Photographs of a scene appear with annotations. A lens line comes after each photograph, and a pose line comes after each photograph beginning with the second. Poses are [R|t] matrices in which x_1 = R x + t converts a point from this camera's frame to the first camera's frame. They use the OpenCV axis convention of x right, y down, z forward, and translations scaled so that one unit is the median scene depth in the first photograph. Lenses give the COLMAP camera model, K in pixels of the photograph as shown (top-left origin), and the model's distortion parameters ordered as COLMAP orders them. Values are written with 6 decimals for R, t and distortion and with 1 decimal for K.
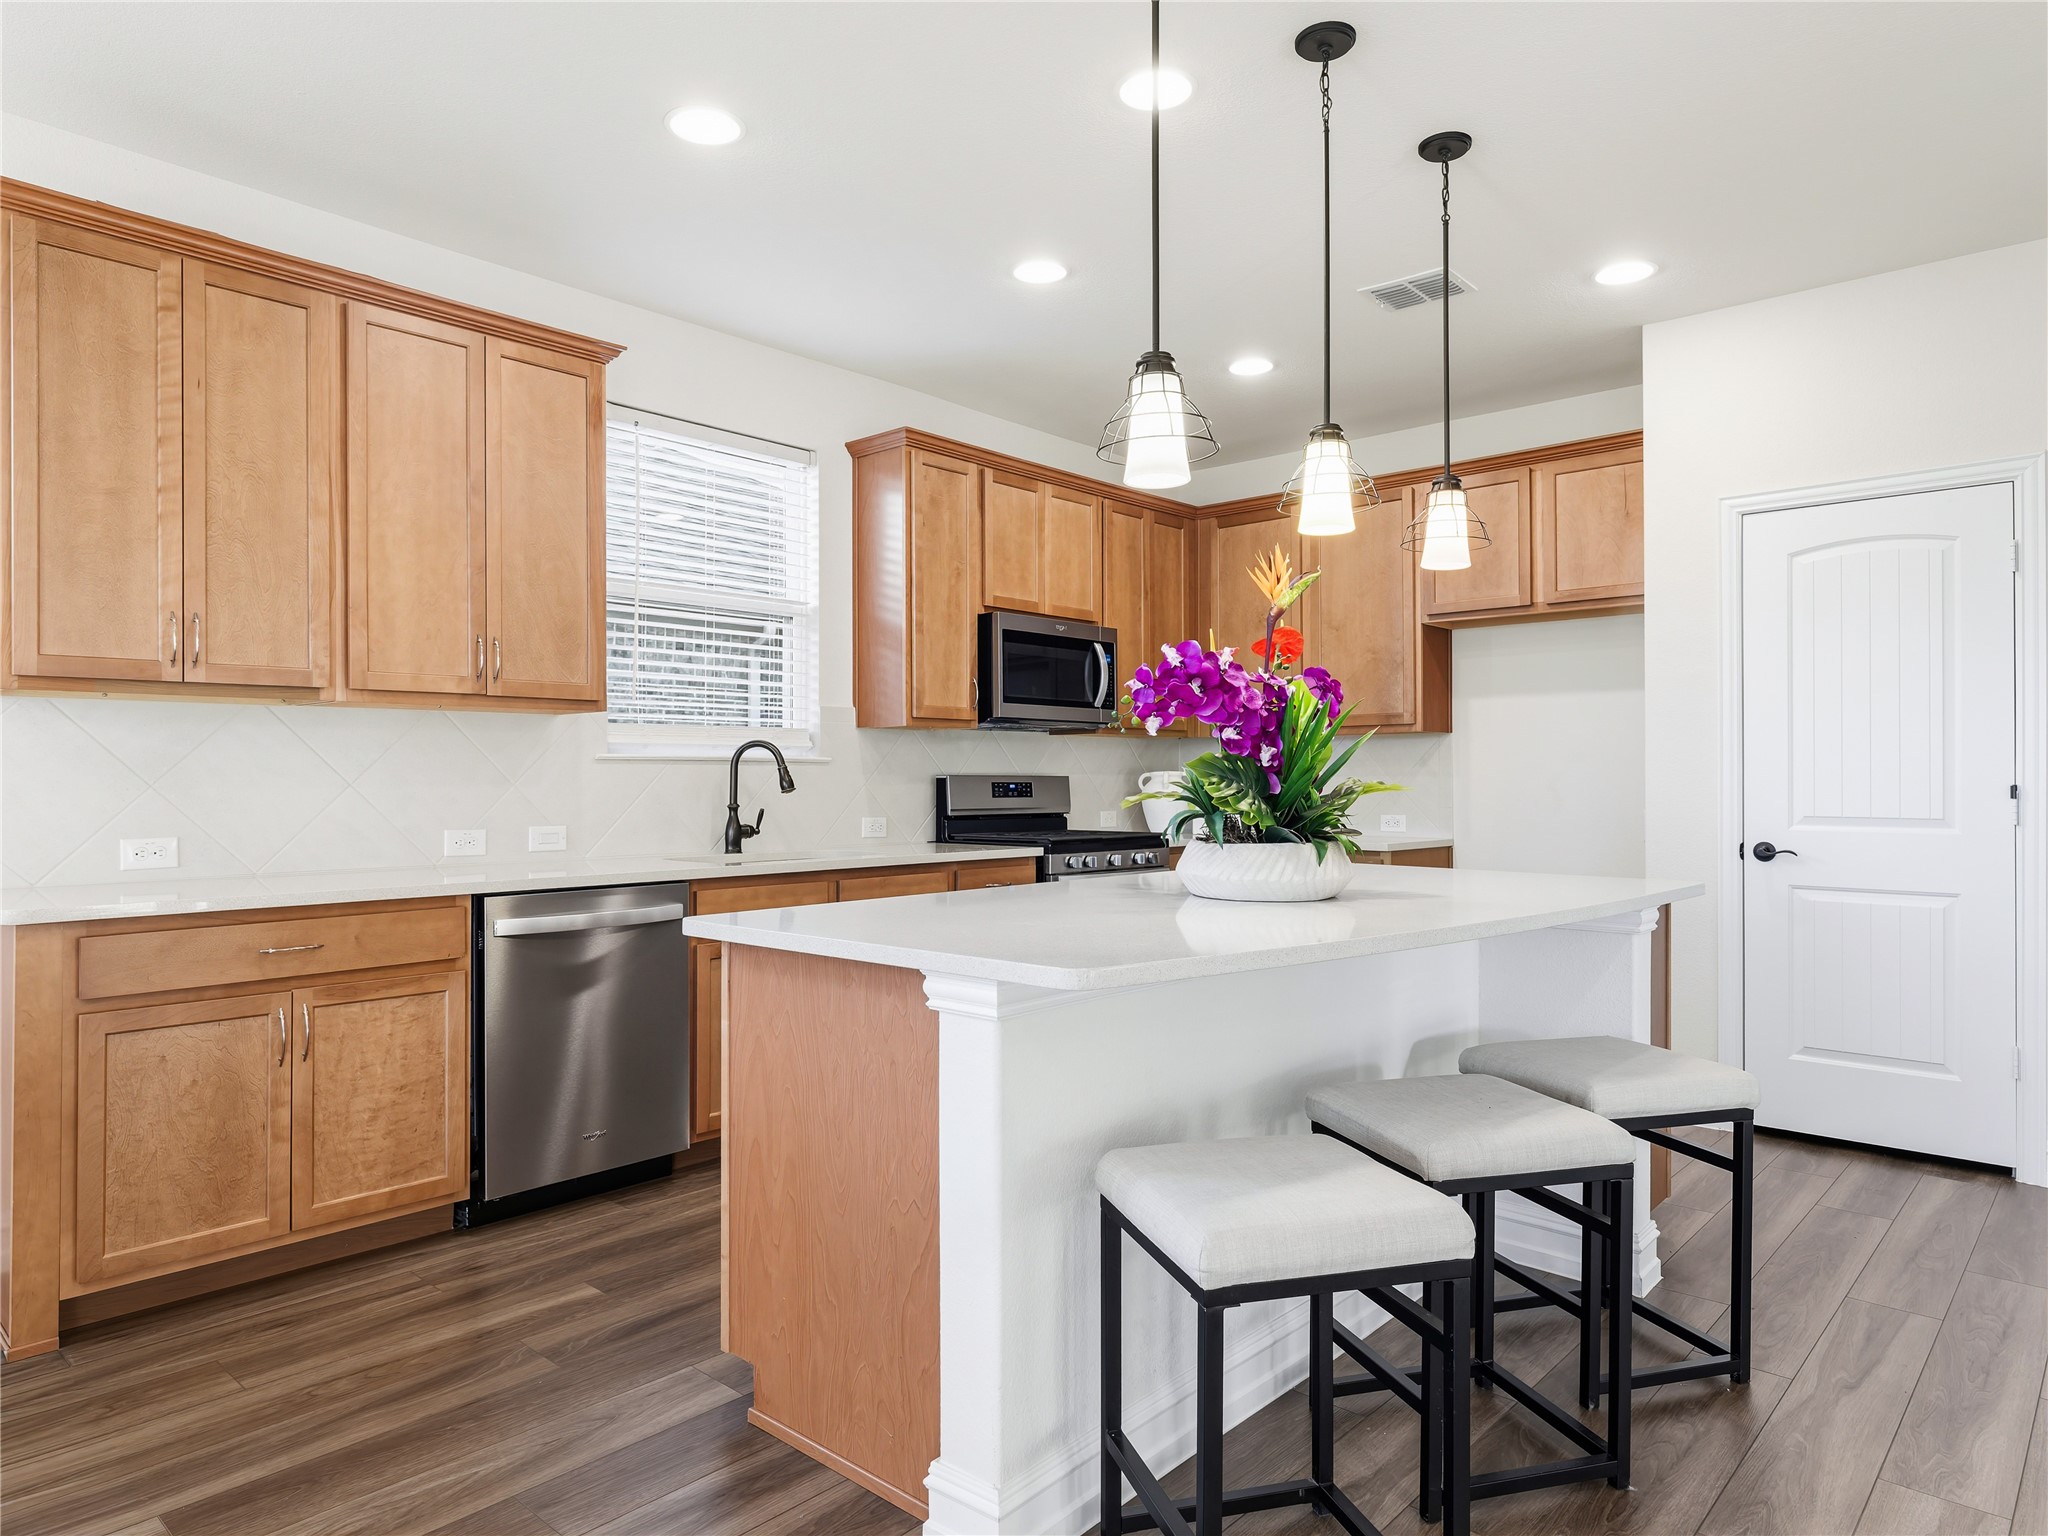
lens RADIAL K [[1273.6, 0, 1020.2], [0, 1273.6, 766.1], [0, 0, 1]] dist [0.042973, -0.041850]
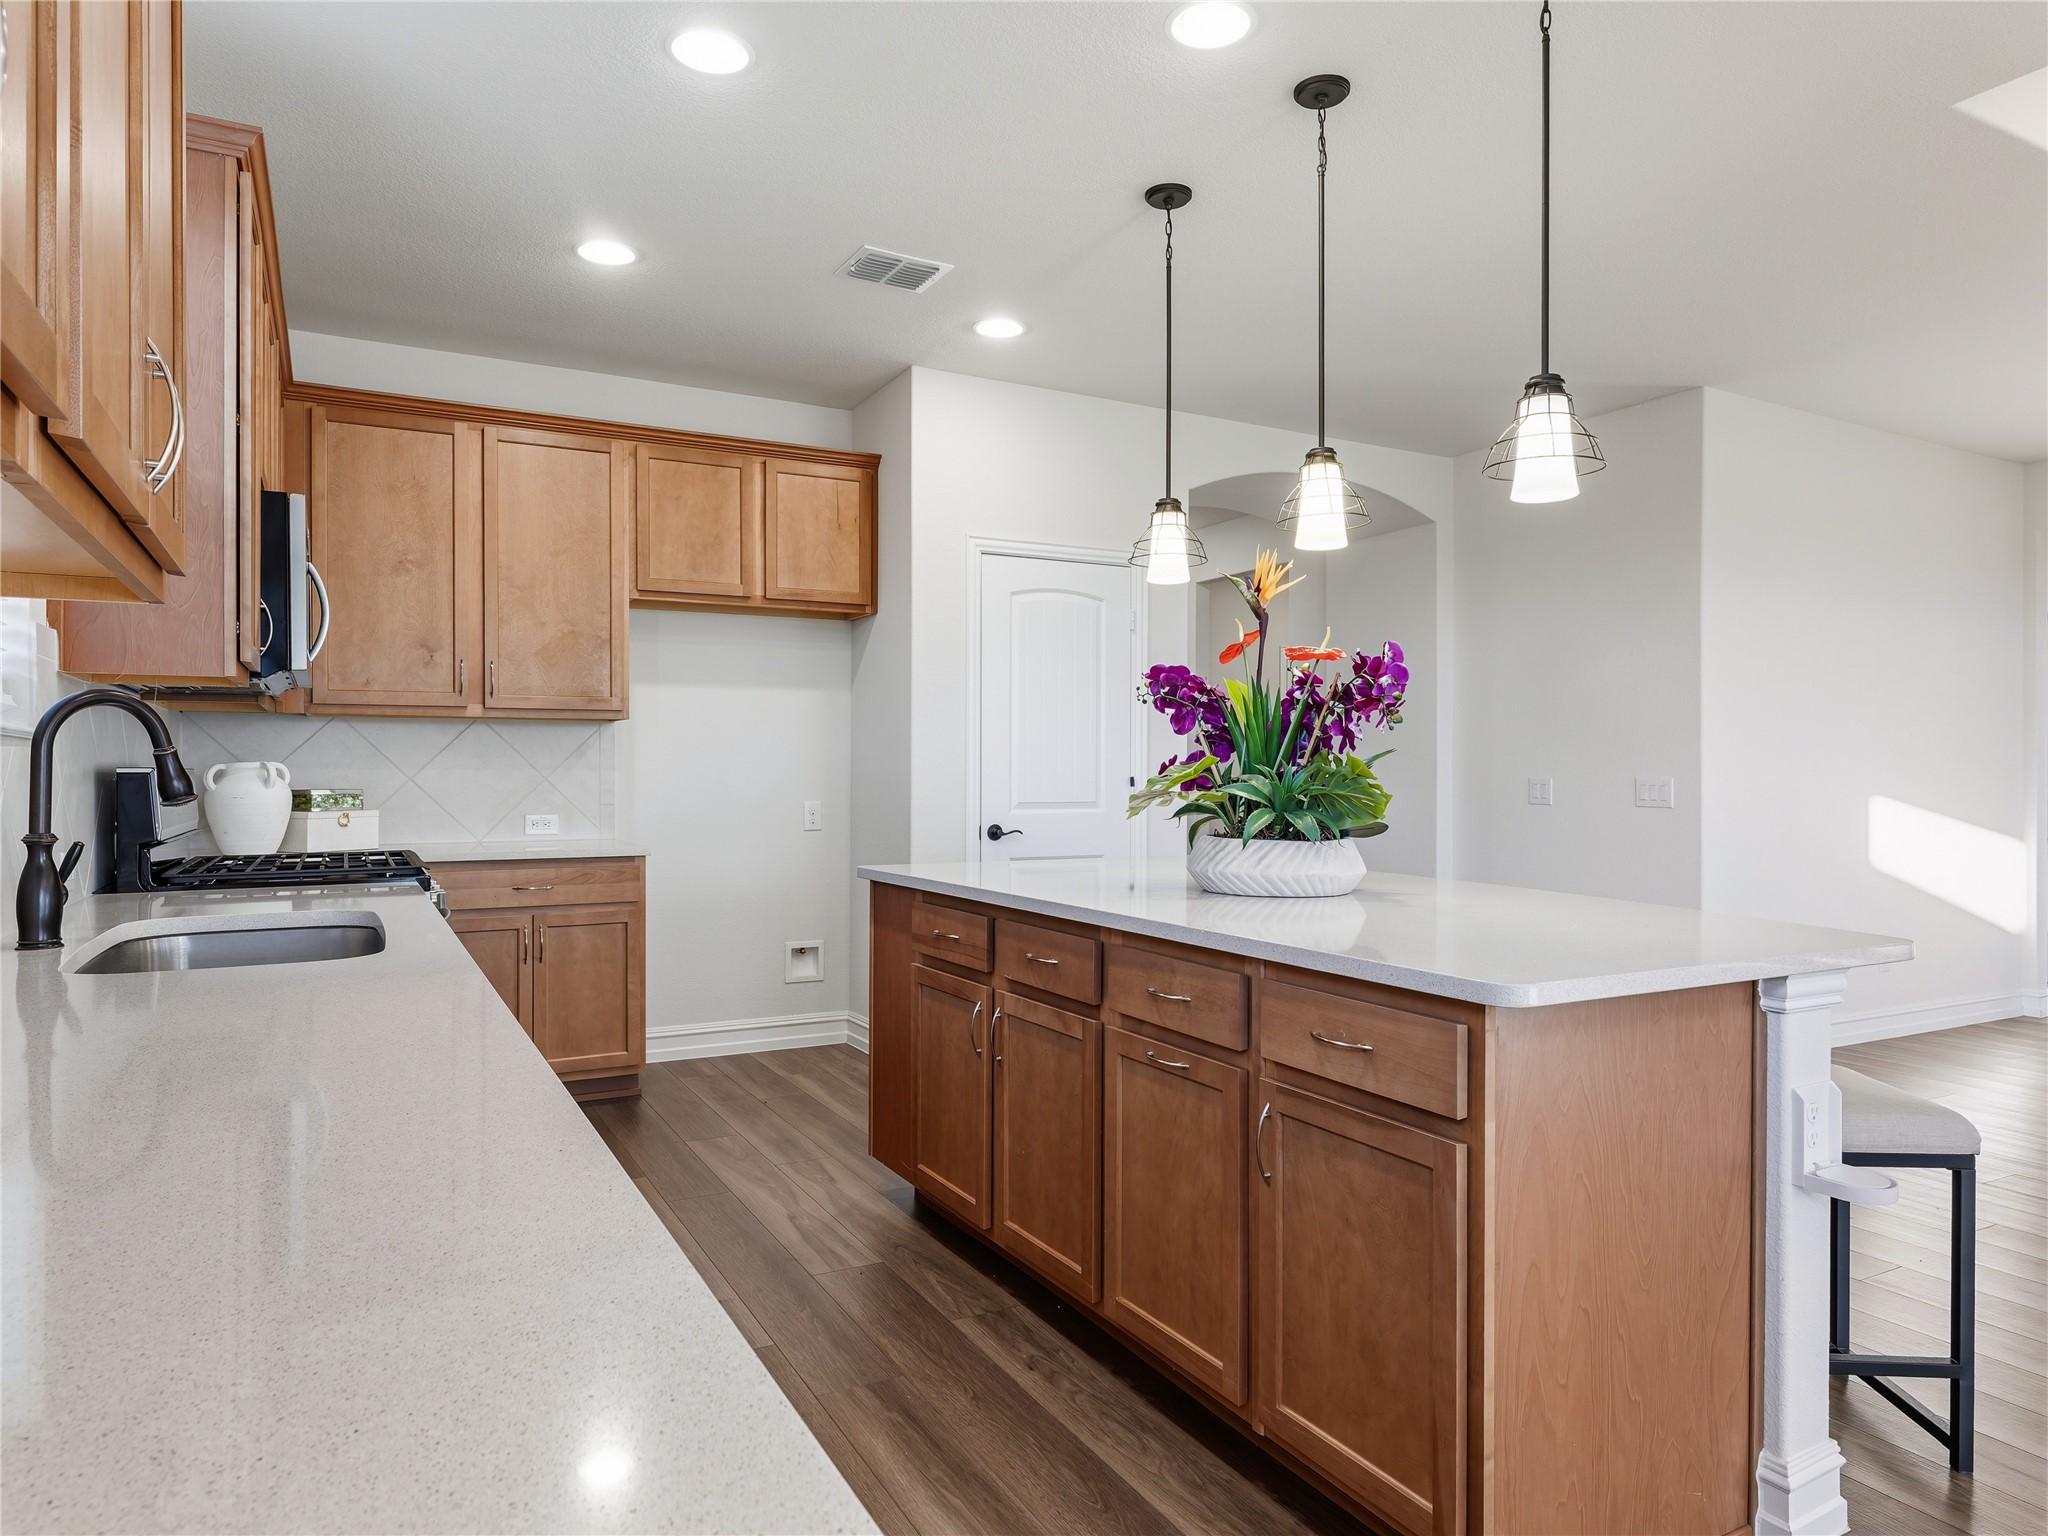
lens RADIAL K [[1273.6, 0, 1020.2], [0, 1273.6, 766.1], [0, 0, 1]] dist [0.042973, -0.041850]
pose [[0.339746, 0.003046, 0.940512, -0.555526], [-0.009917, 0.999951, 0.000344, 0.003063], [-0.940465, -0.009444, 0.339759, 0.565435]]
